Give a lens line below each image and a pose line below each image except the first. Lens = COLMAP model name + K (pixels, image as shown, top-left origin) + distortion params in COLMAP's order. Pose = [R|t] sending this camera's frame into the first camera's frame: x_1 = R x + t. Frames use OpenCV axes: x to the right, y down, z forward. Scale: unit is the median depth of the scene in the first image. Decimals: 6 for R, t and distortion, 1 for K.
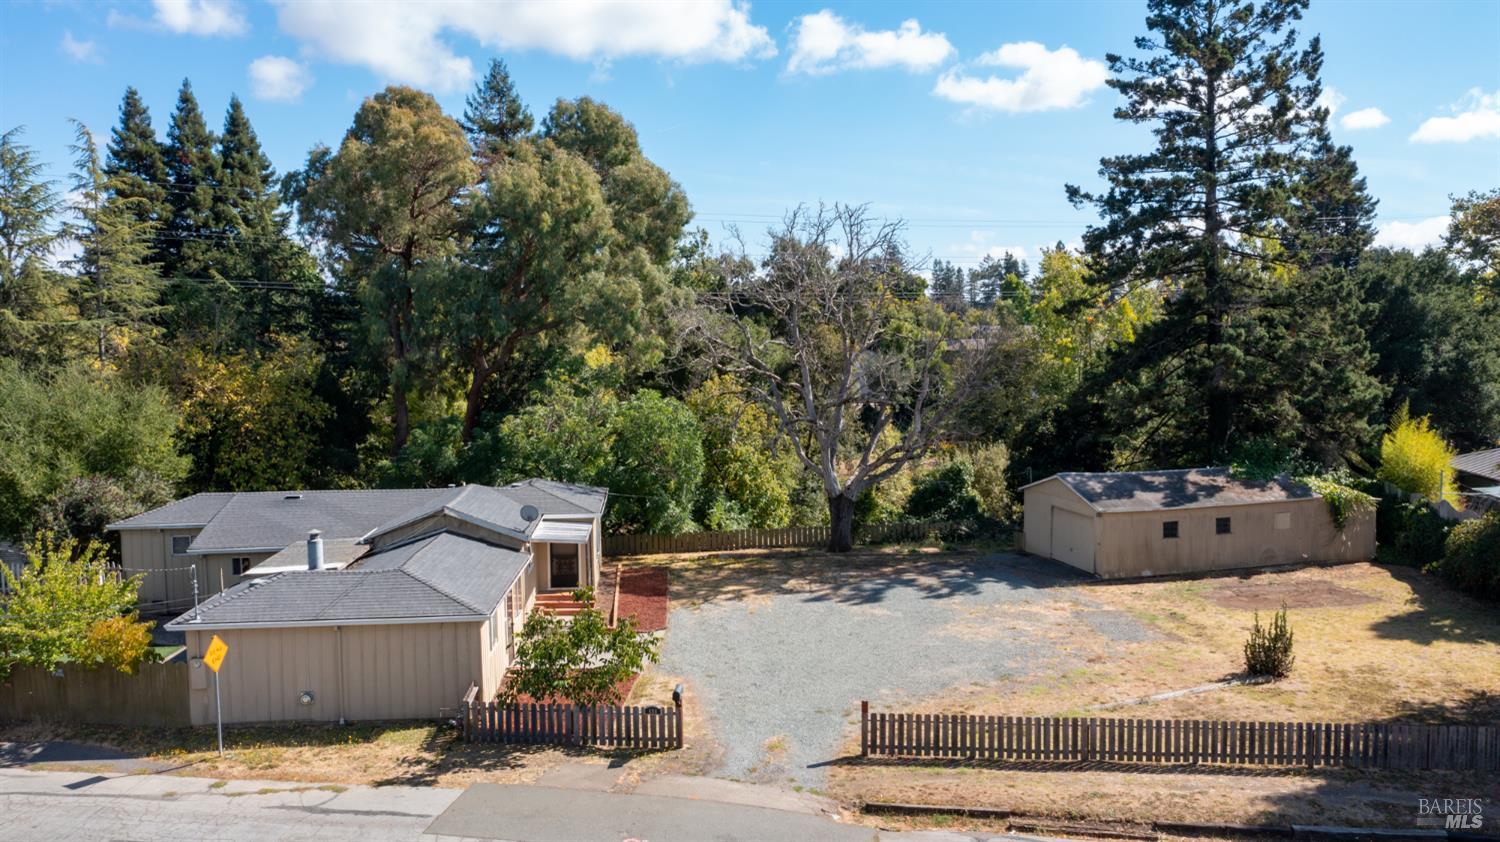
lens RADIAL K [[1237.8, 0, 750.5], [0, 1237.8, 427.1], [0, 0, 1]] dist [0.003765, -0.012363]
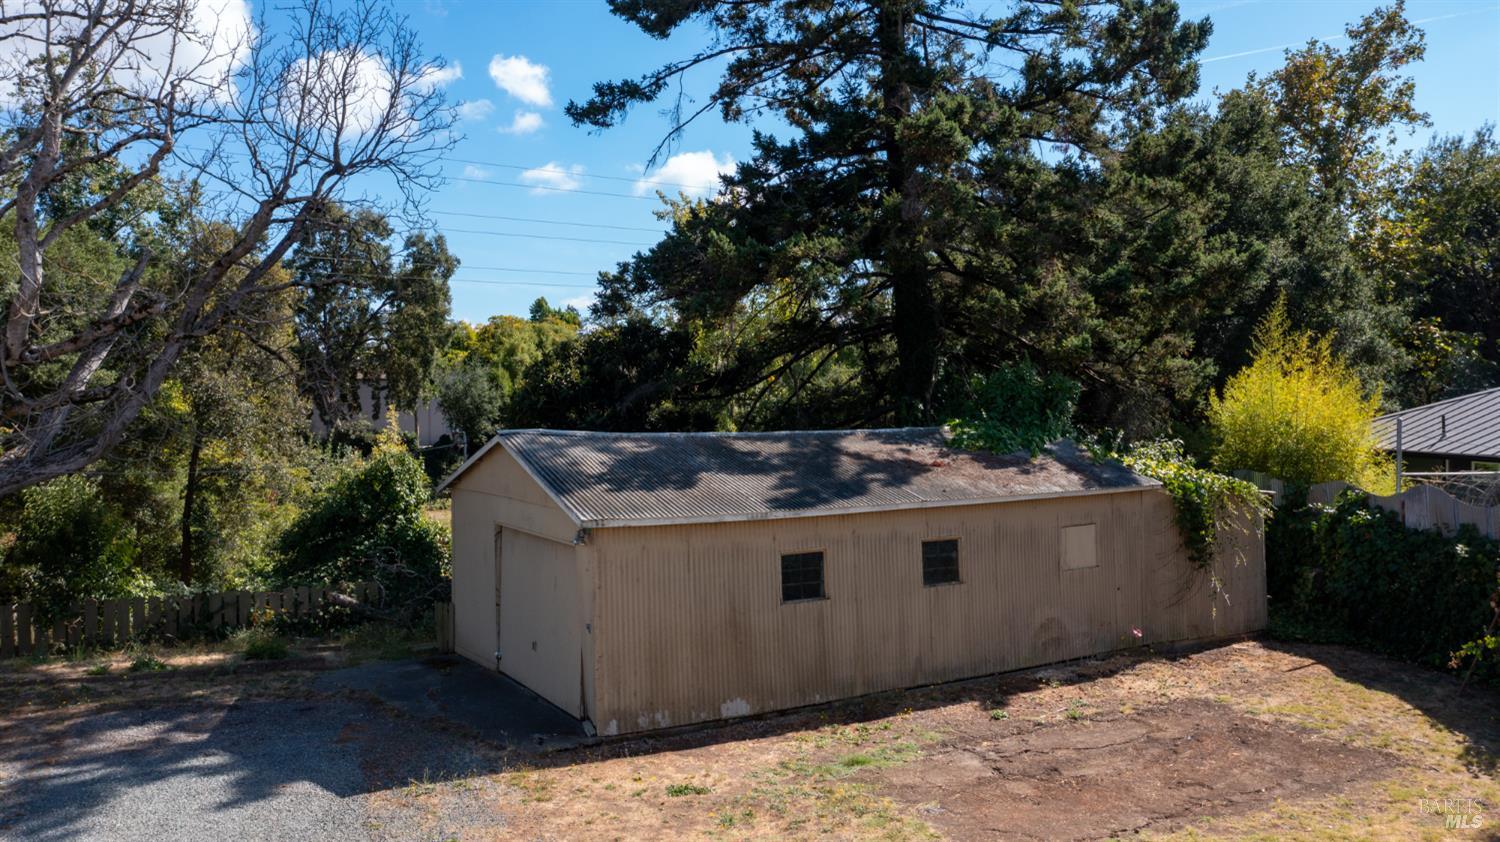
lens RADIAL K [[1237.8, 0, 748.0], [0, 1237.8, 418.6], [0, 0, 1]] dist [0.003765, -0.012363]
pose [[0.971610, -0.005306, 0.236530, 0.234278], [0.022270, 0.997361, -0.069104, 0.060054], [-0.235539, 0.072410, 0.969164, 0.638696]]
